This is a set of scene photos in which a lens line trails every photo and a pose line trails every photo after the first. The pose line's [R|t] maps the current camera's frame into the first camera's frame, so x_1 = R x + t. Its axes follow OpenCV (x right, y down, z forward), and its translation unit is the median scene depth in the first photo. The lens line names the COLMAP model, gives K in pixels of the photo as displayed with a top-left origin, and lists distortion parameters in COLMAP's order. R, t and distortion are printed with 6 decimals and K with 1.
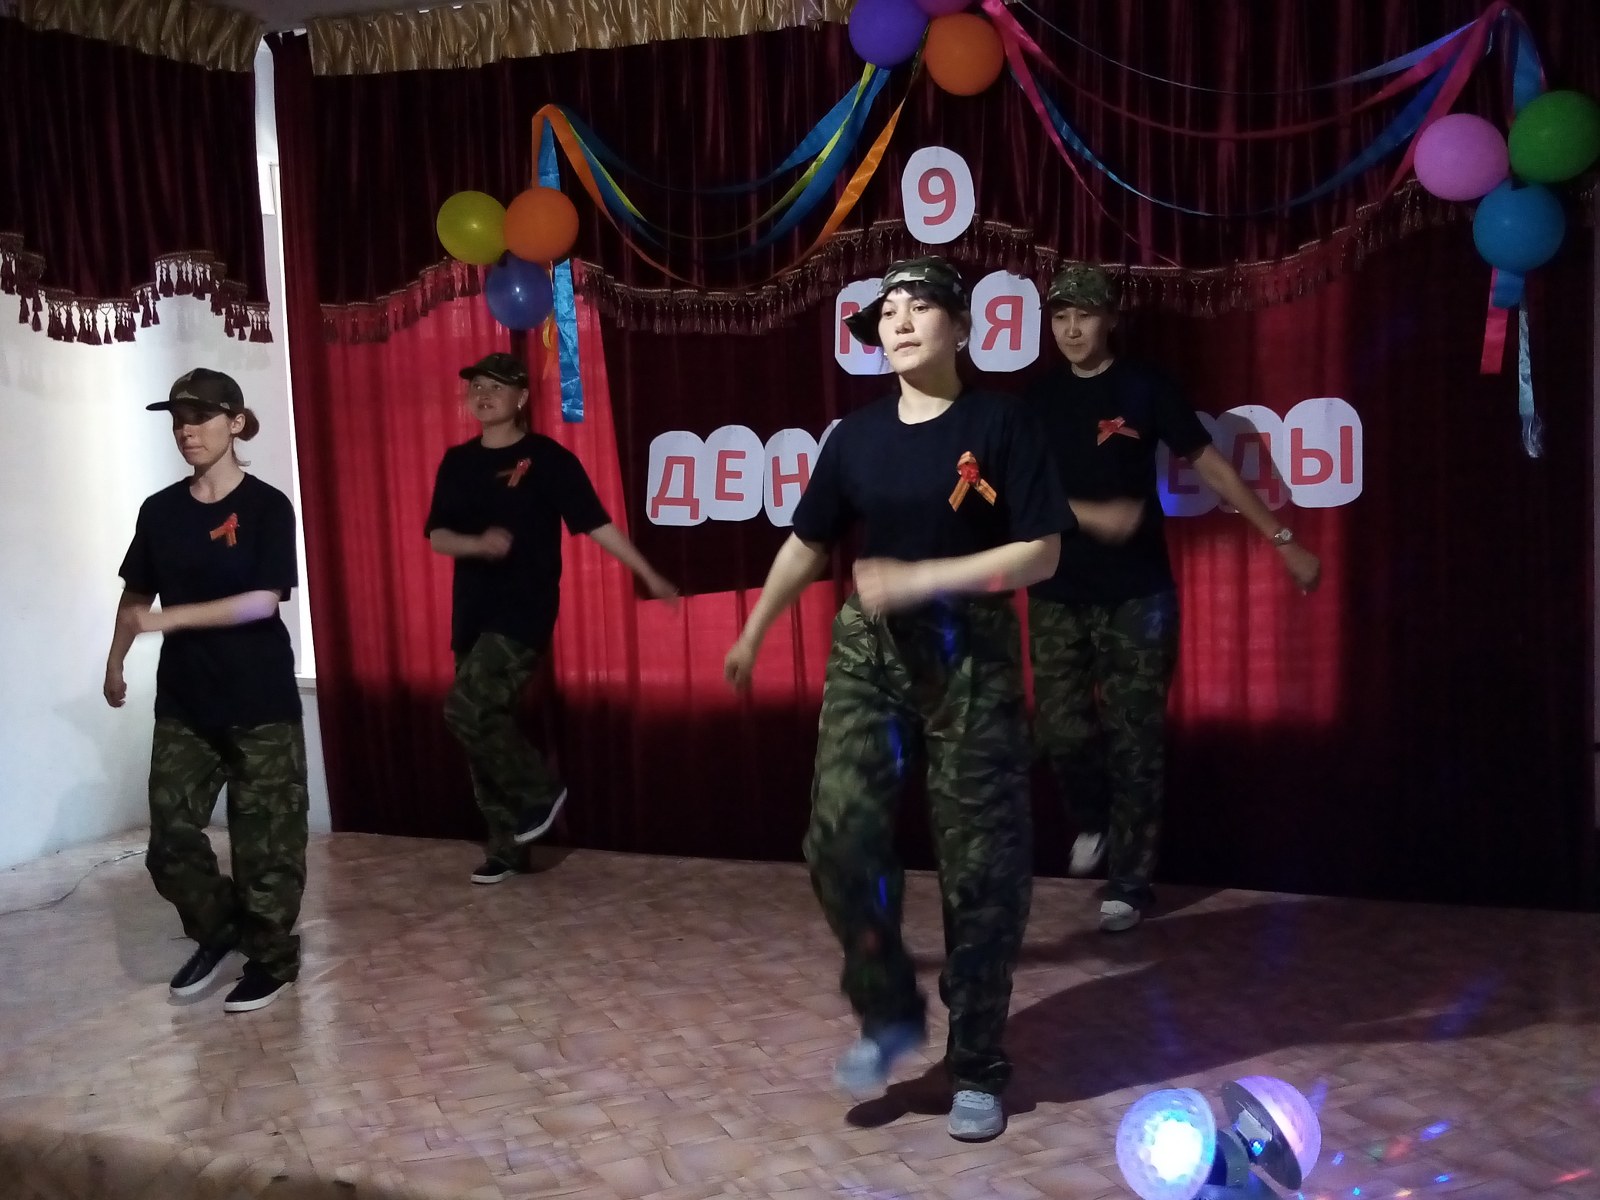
lens RADIAL K [[1861.0, 0, 801.5], [0, 1861.0, 590.2], [0, 0, 1]] dist [0.002258, 0.000000]
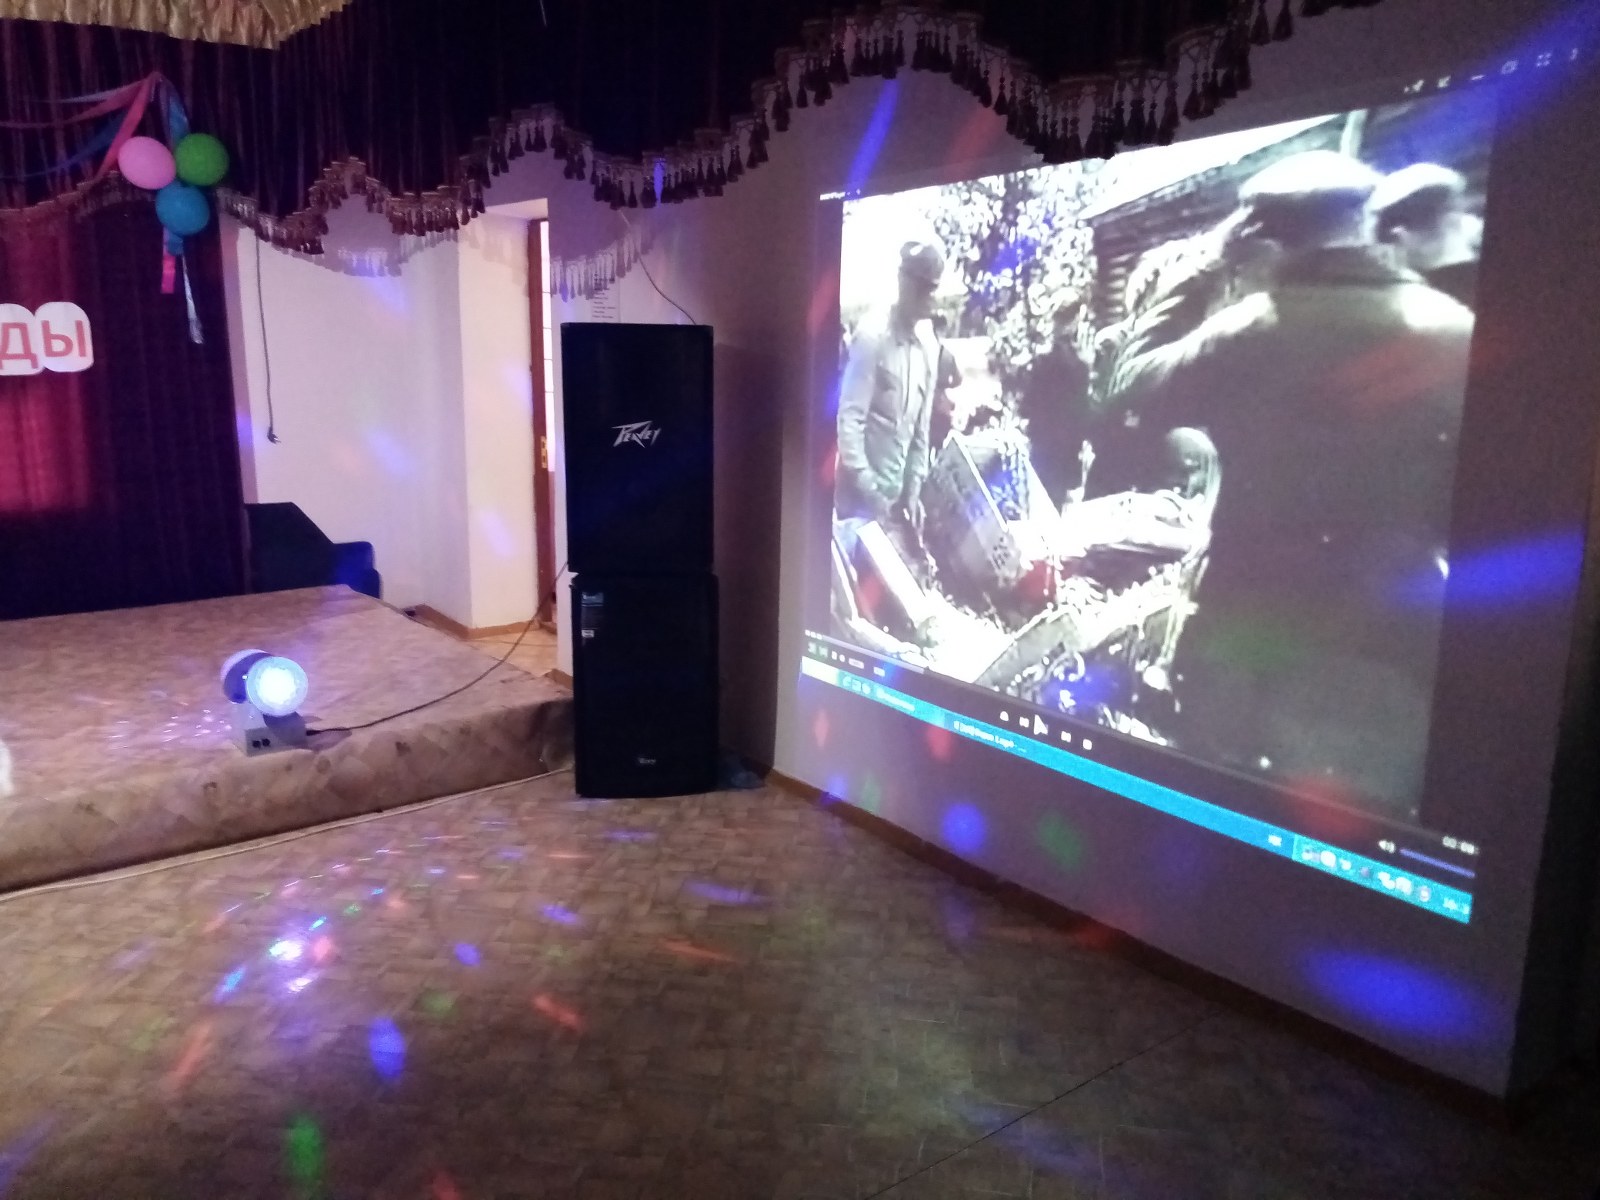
lens RADIAL K [[1292.7, 0, 801.9], [0, 1292.7, 602.1], [0, 0, 1]] dist [0.000050, 0.004935]
pose [[0.497027, -0.146146, 0.855339, -0.379129], [0.046478, 0.988784, 0.141939, 0.022649], [-0.866489, -0.030793, 0.498245, -0.111865]]
